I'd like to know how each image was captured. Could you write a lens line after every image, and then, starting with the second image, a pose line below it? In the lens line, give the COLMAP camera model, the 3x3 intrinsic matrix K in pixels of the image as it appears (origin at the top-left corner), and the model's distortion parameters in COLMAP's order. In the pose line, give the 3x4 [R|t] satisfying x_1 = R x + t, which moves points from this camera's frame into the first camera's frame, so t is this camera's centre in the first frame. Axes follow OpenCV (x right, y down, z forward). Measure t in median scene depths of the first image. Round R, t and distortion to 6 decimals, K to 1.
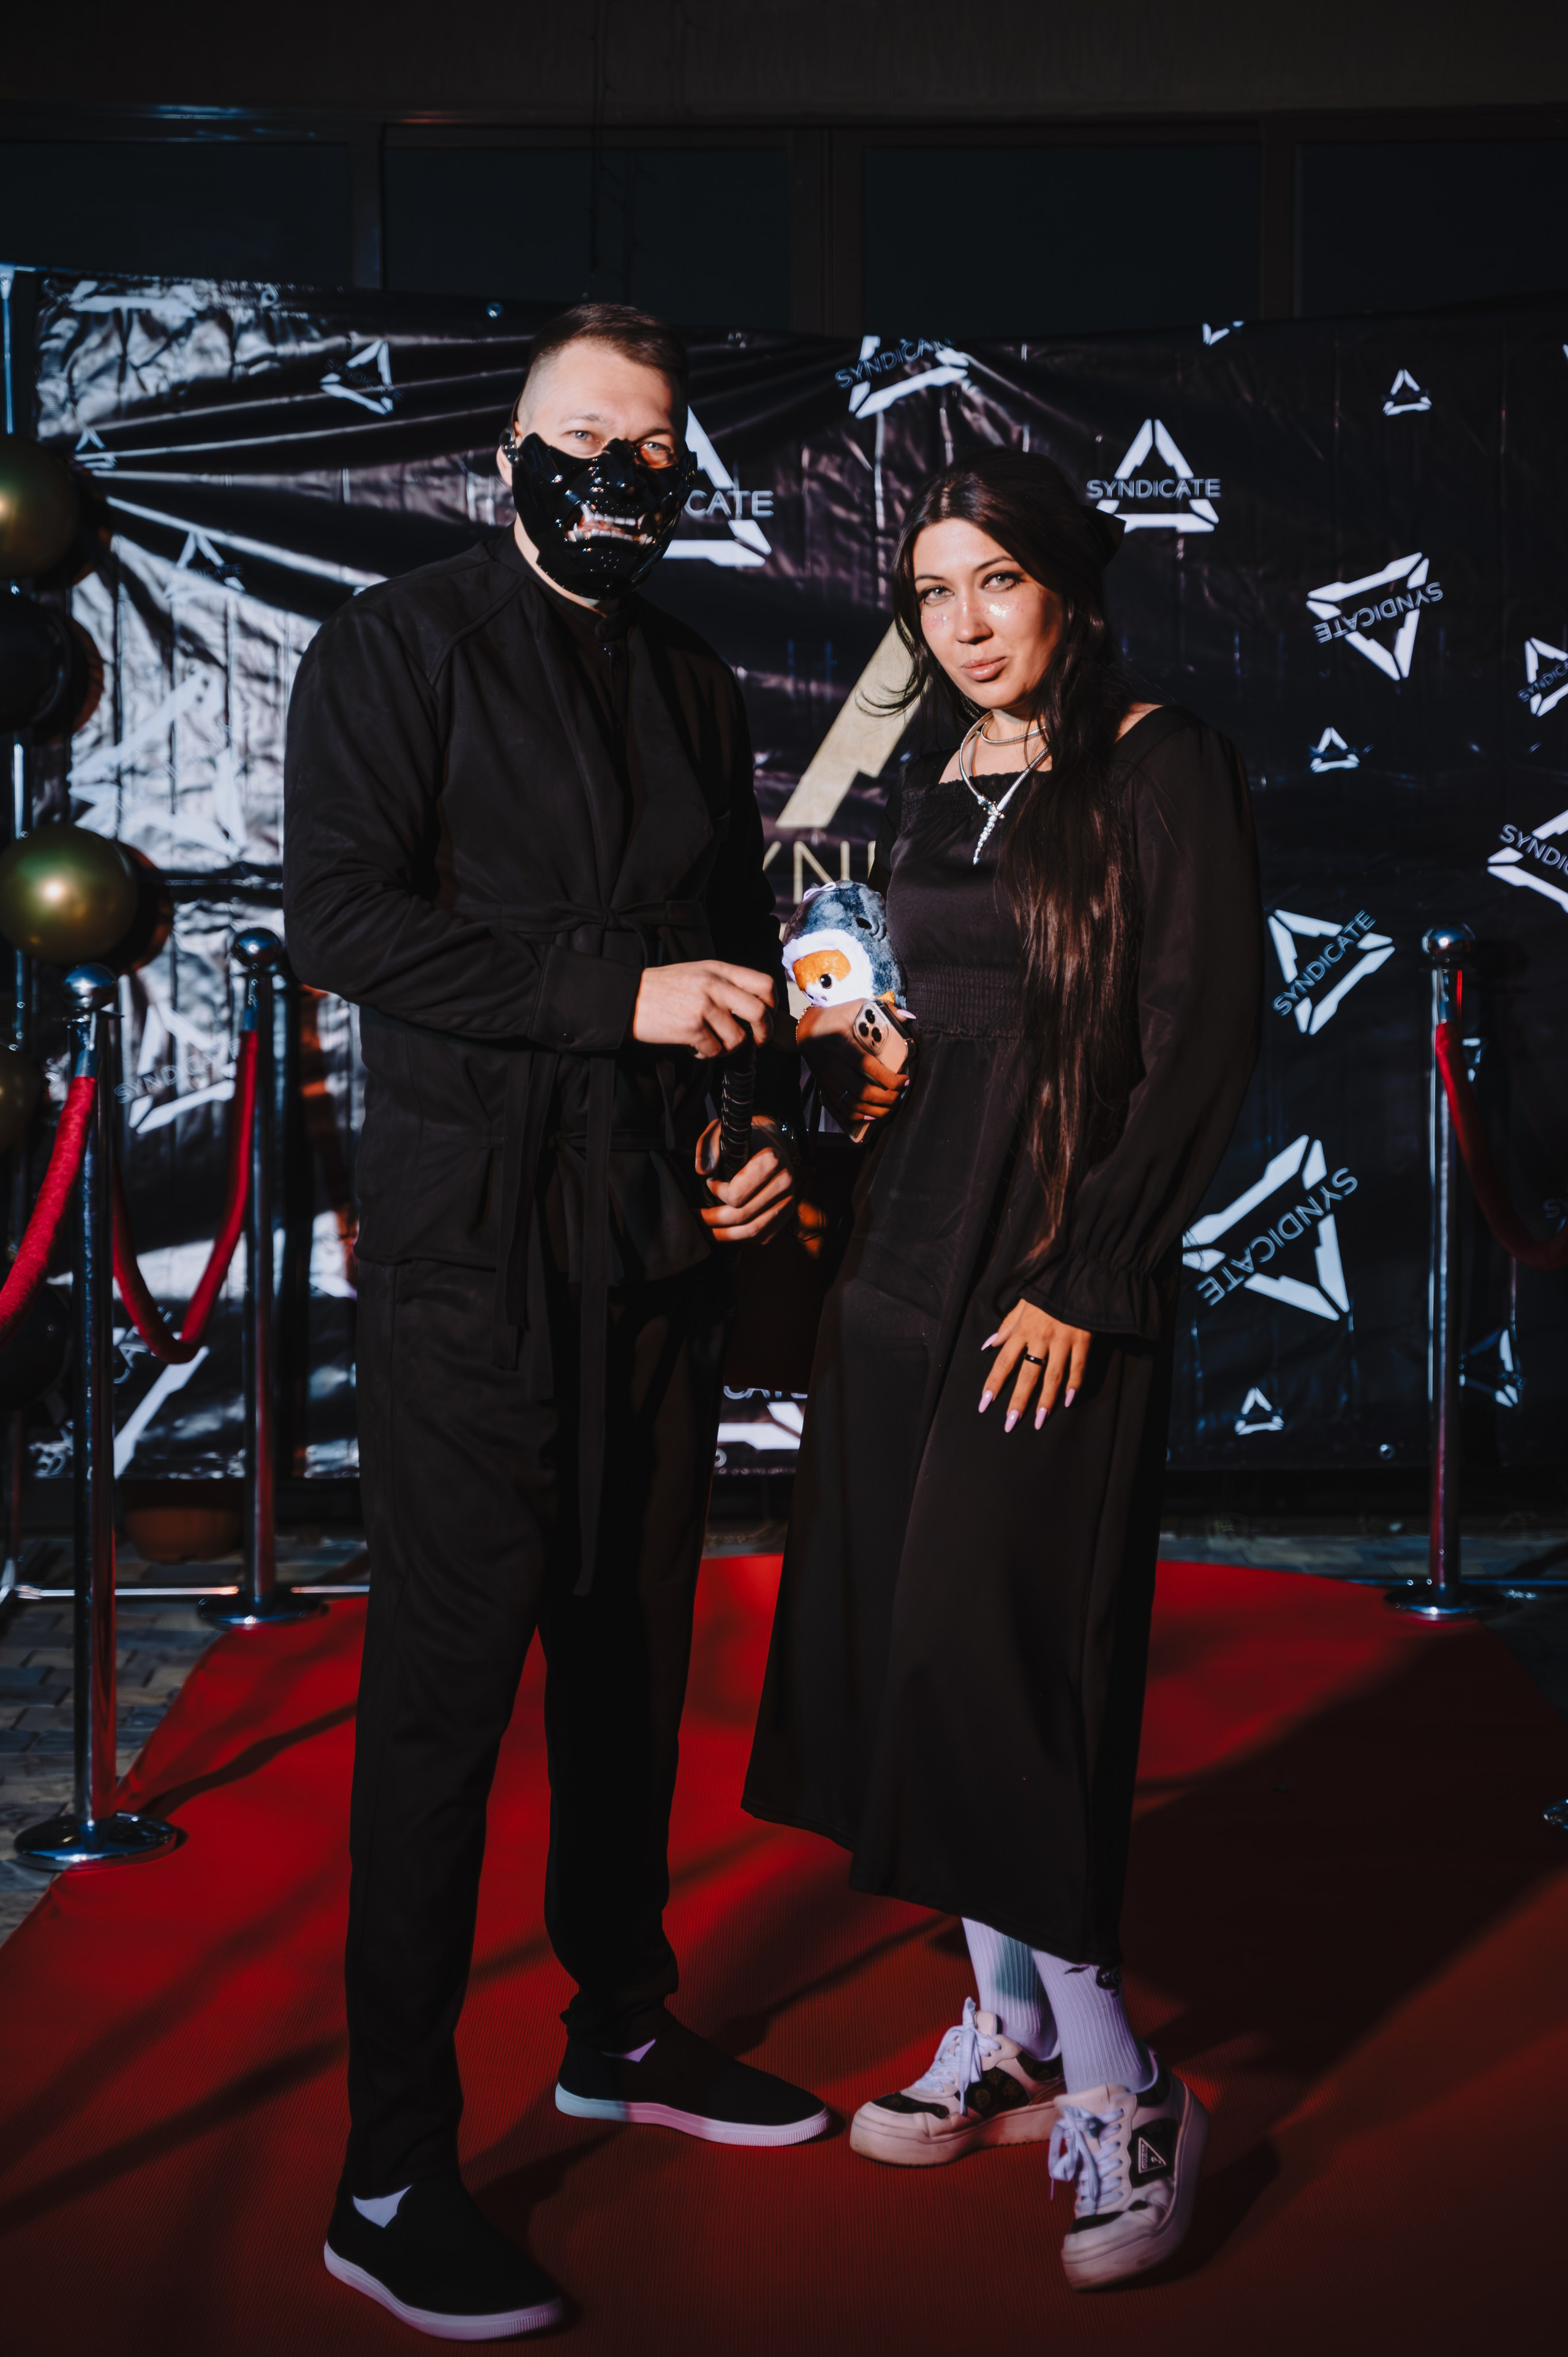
lens RADIAL K [[5270.7, 0, 645.3], [0, 5270.7, 1208.4], [0, 0, 1]] dist [0.283590, 0.000000]
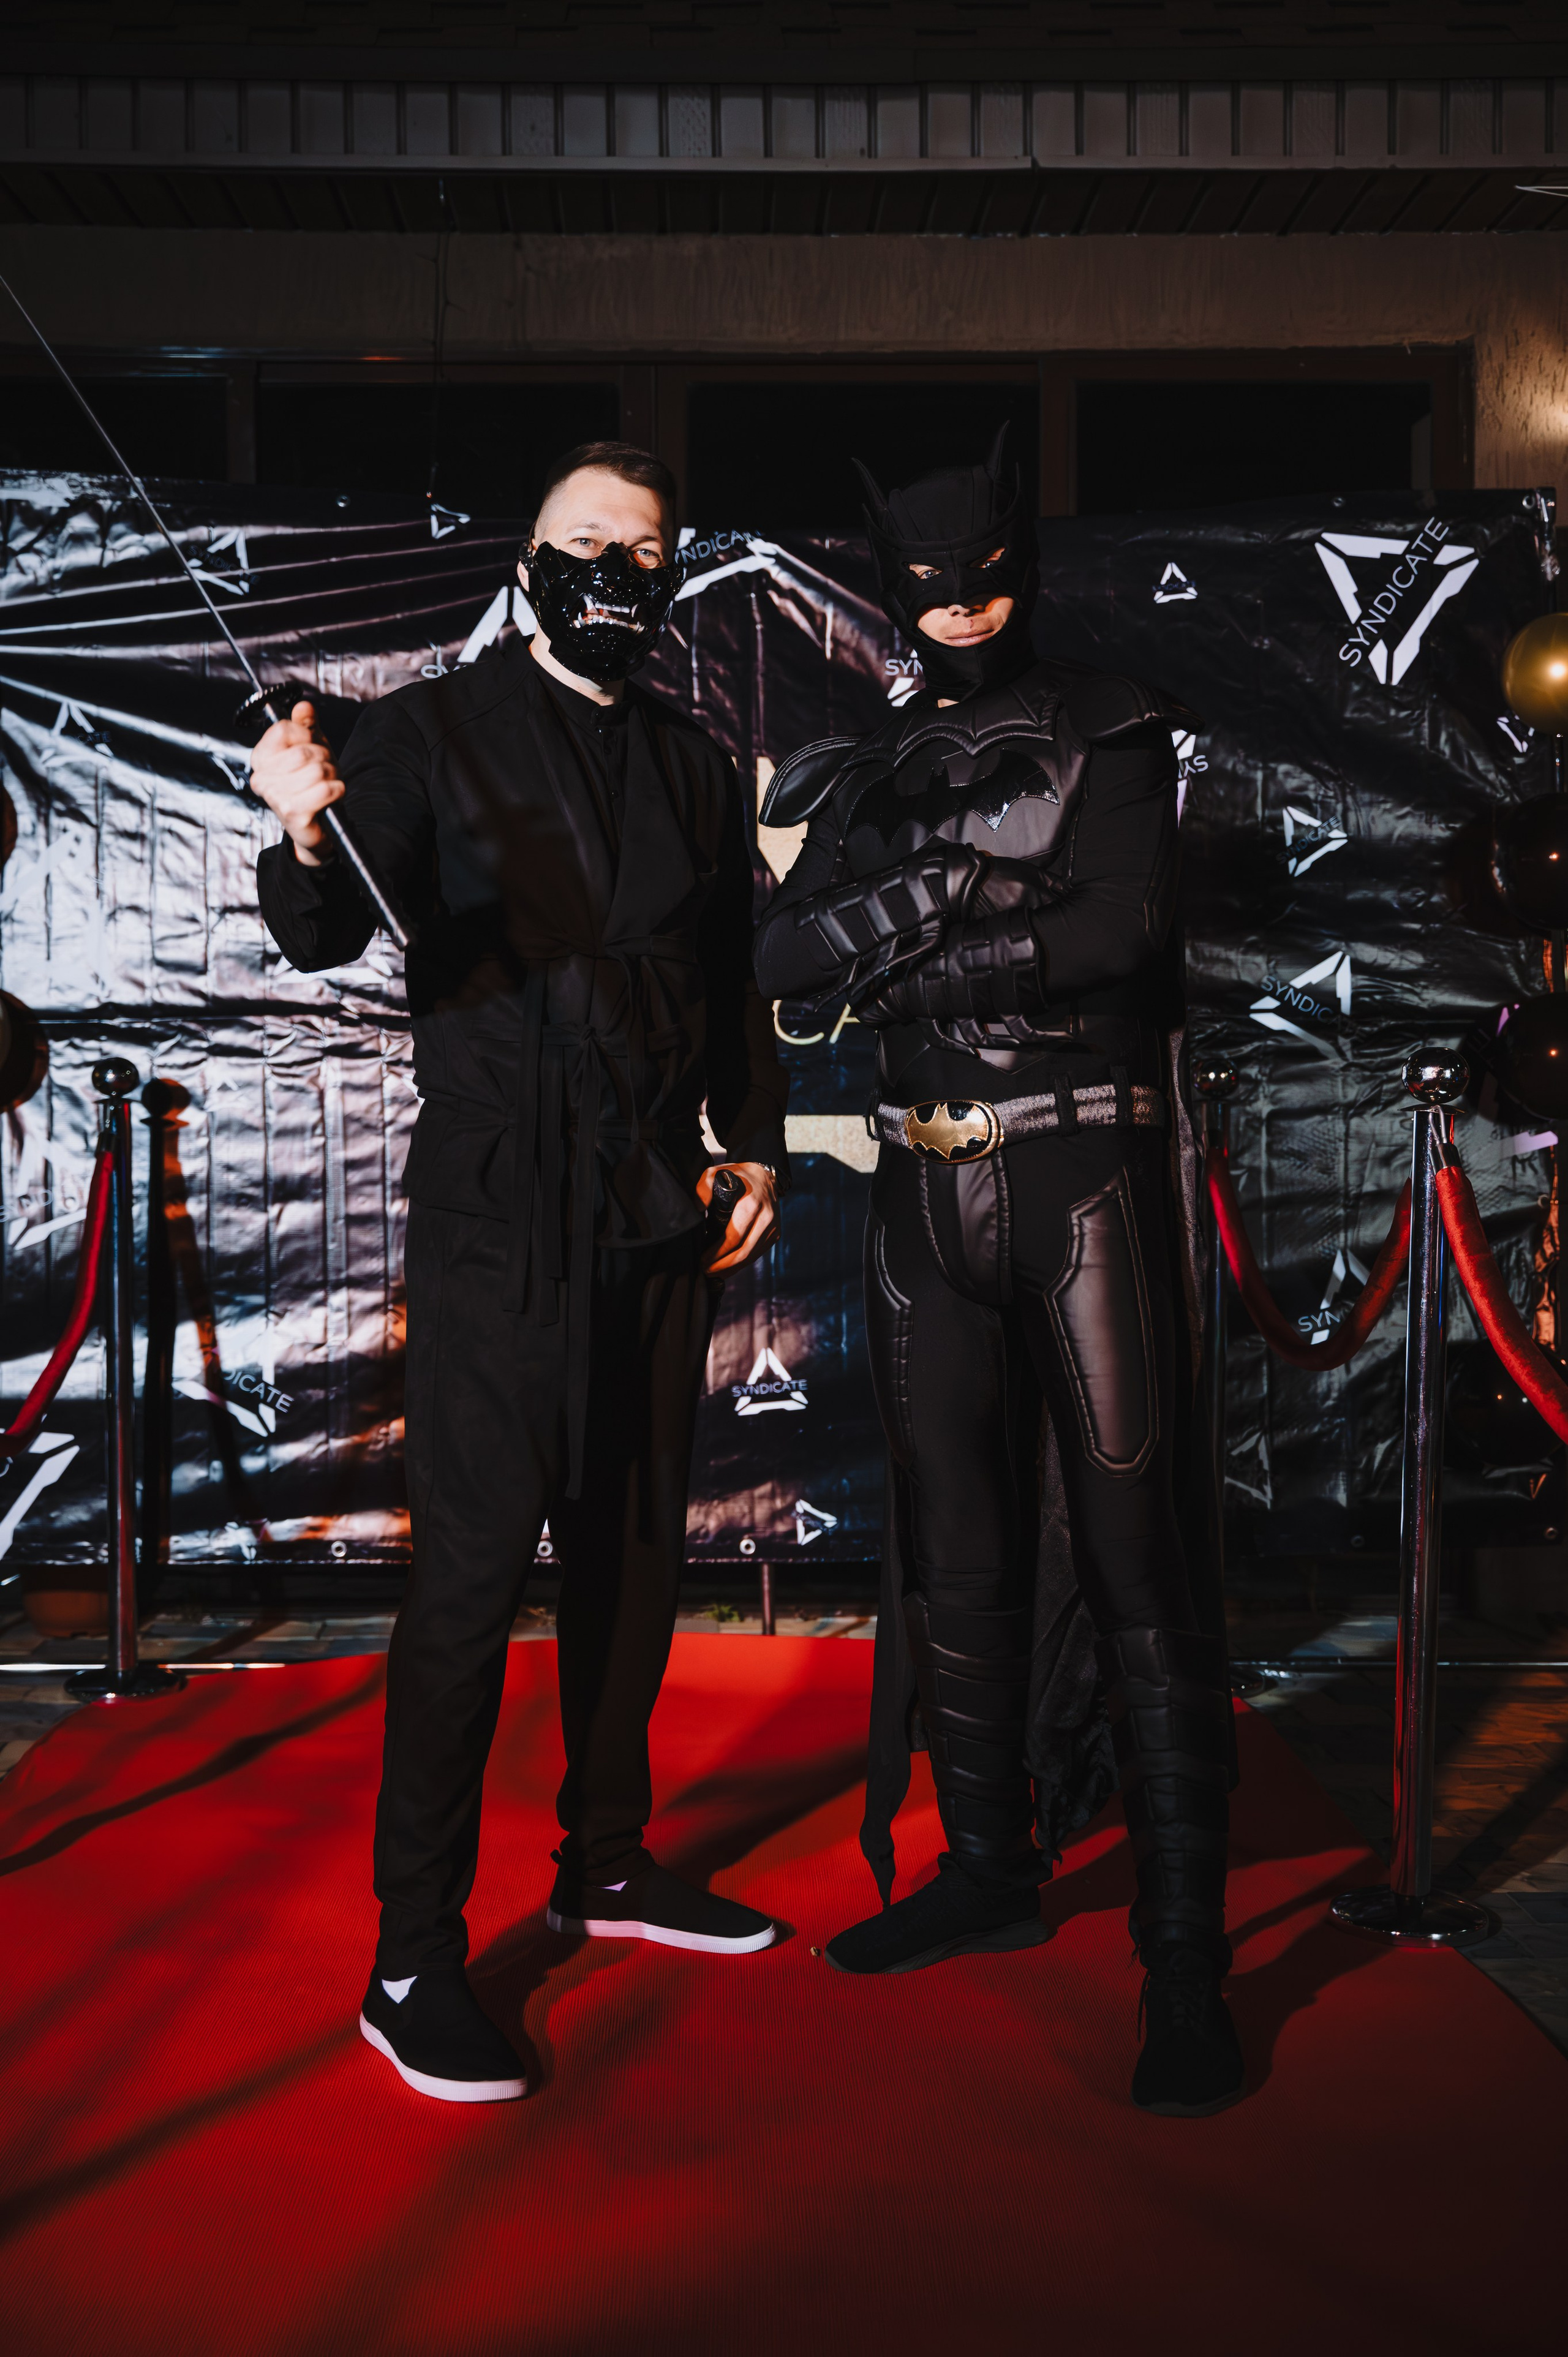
lens RADIAL K [[2903.4, 0, 729.2], [0, 2903.4, 1125.5], [0, 0, 1]] dist [0.045553, 0.000000]
pose [[0.999938, 0.004824, -0.010045, 0.057656], [-0.004819, 0.999988, 0.000460, -0.041191], [0.010047, -0.000411, 0.999949, 0.400664]]
